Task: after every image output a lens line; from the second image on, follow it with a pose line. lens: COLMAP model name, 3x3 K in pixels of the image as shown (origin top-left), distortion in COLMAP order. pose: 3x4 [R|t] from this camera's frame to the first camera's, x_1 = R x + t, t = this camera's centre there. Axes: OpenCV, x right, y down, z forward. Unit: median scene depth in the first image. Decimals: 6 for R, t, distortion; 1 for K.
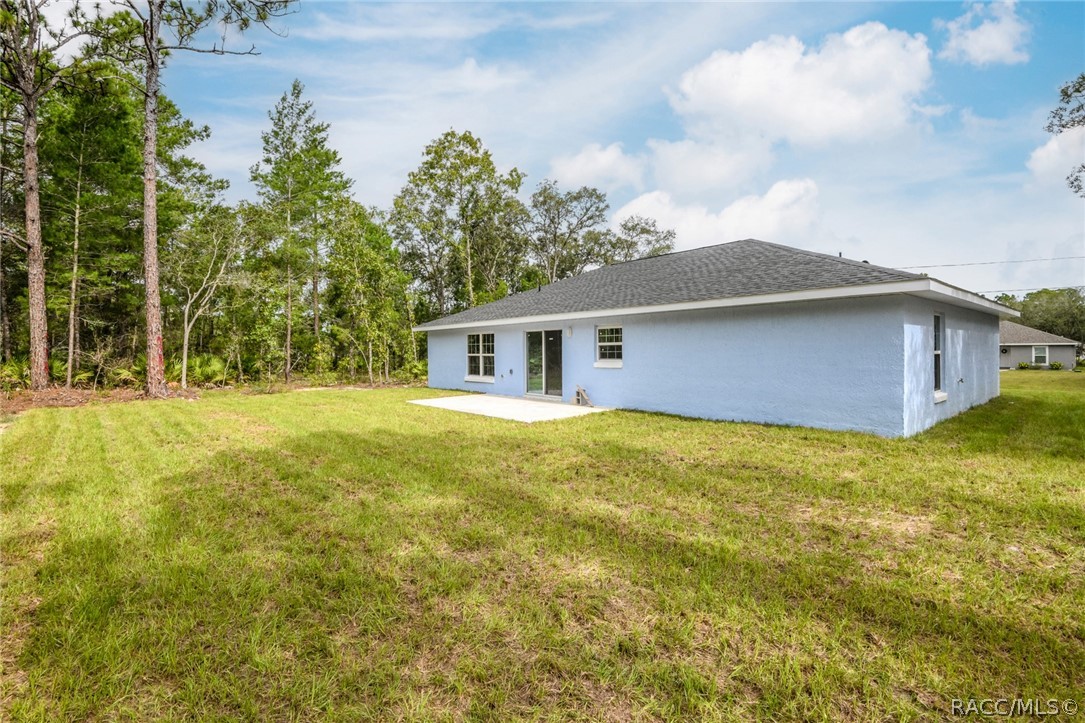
lens RADIAL K [[512.7, 0, 542.5], [0, 512.7, 361.5], [0, 0, 1]] dist [0.000068, 0.000012]
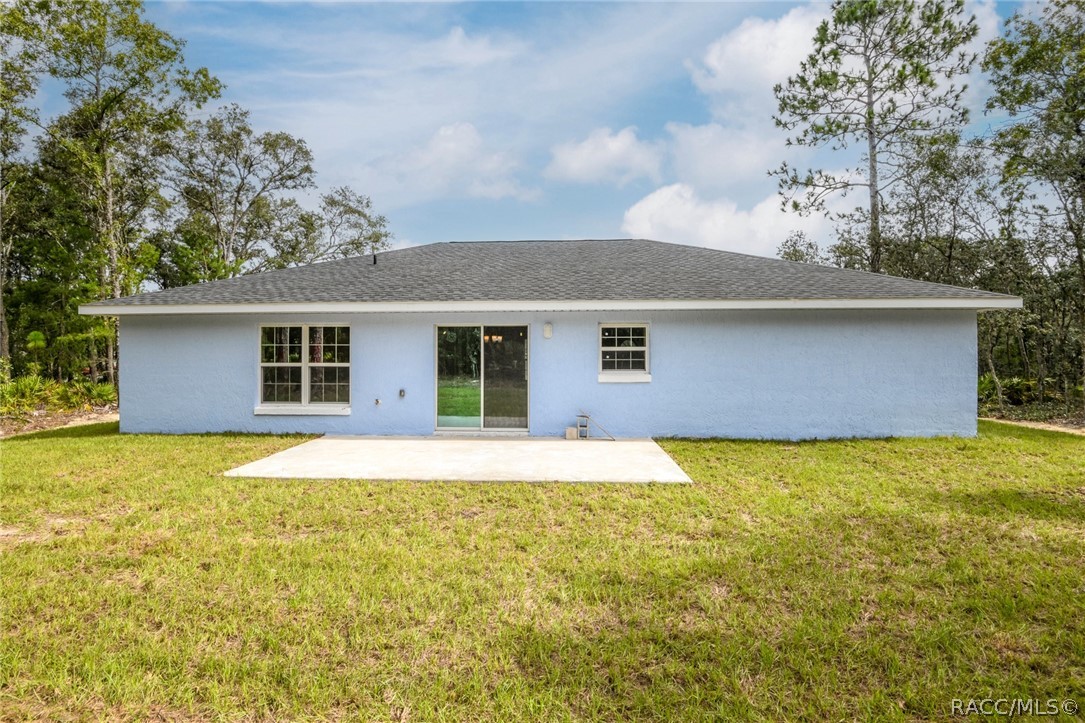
lens RADIAL K [[491.4, 0, 542.5], [0, 491.4, 361.5], [0, 0, 1]] dist [-0.020059, -0.000324]
pose [[0.673103, -0.005271, 0.739530, -0.399855], [0.011641, 0.999926, -0.003468, -0.013881], [-0.739457, 0.010943, 0.673114, 0.551322]]
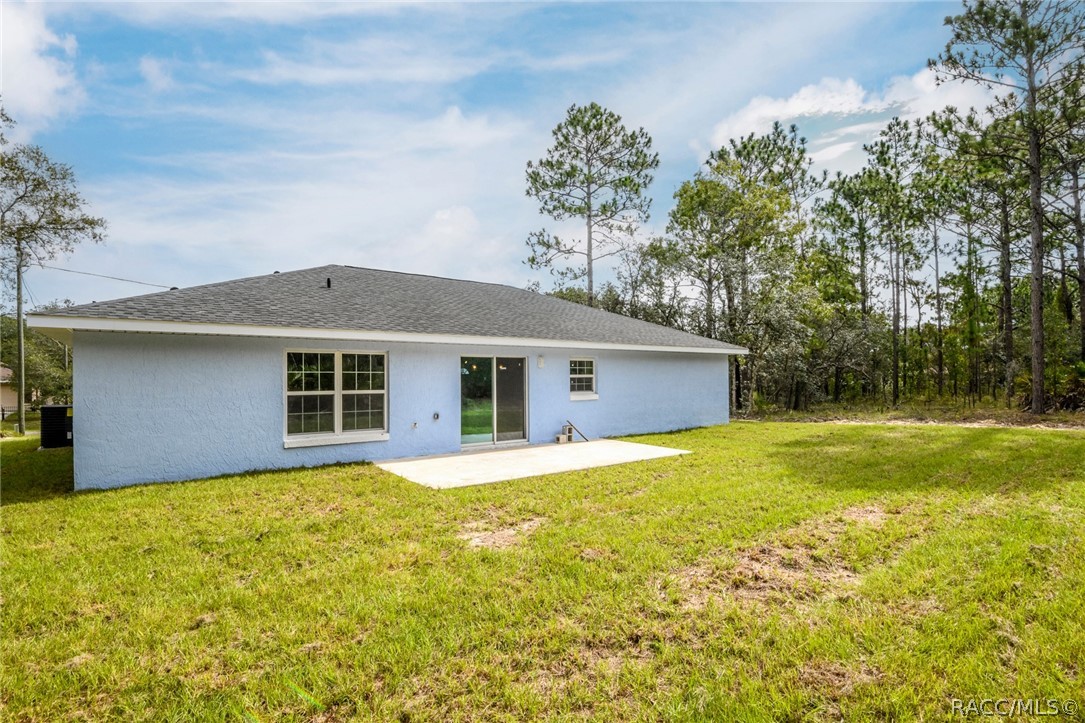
lens RADIAL K [[510.6, 0, 545.1], [0, 510.6, 384.1], [0, 0, 1]] dist [0.000058, 0.000015]
pose [[0.050491, -0.003686, 0.998718, -0.761567], [0.027204, 0.999627, 0.002314, -0.020444], [-0.998354, 0.027052, 0.050572, 0.904562]]
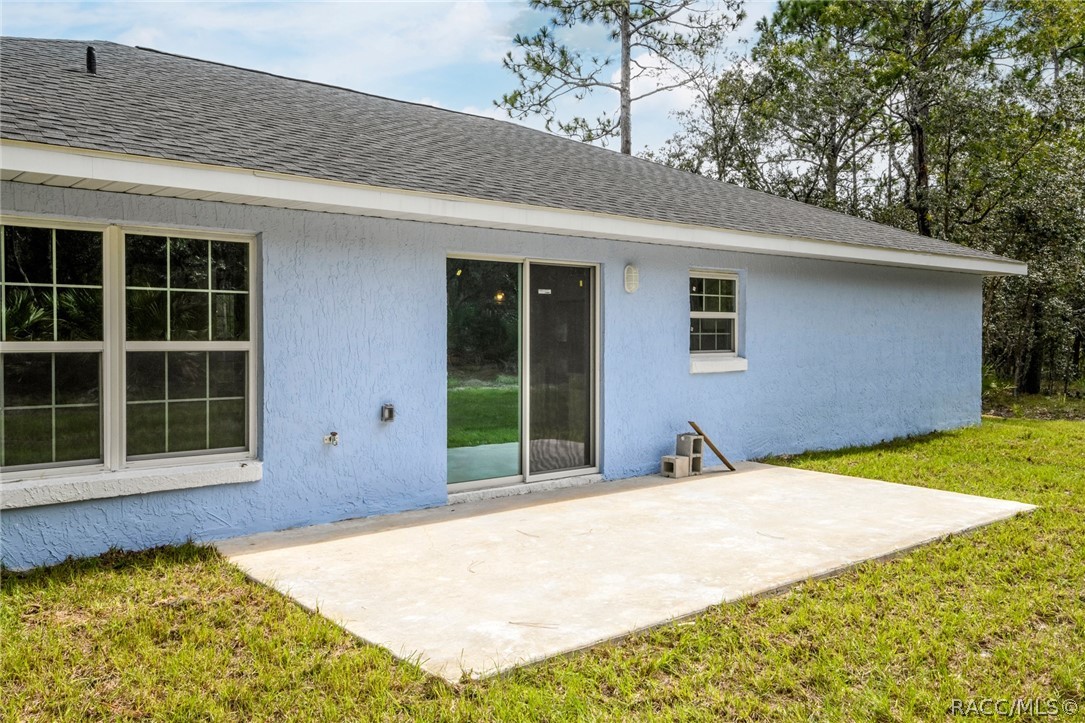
lens RADIAL K [[871.7, 0, 542.5], [0, 871.7, 361.5], [0, 0, 1]] dist [0.032491, 0.000304]
pose [[-0.003559, -0.025400, 0.999671, -0.517692], [0.018696, 0.999501, 0.025462, -0.015335], [-0.999819, 0.018780, -0.003082, 1.011562]]
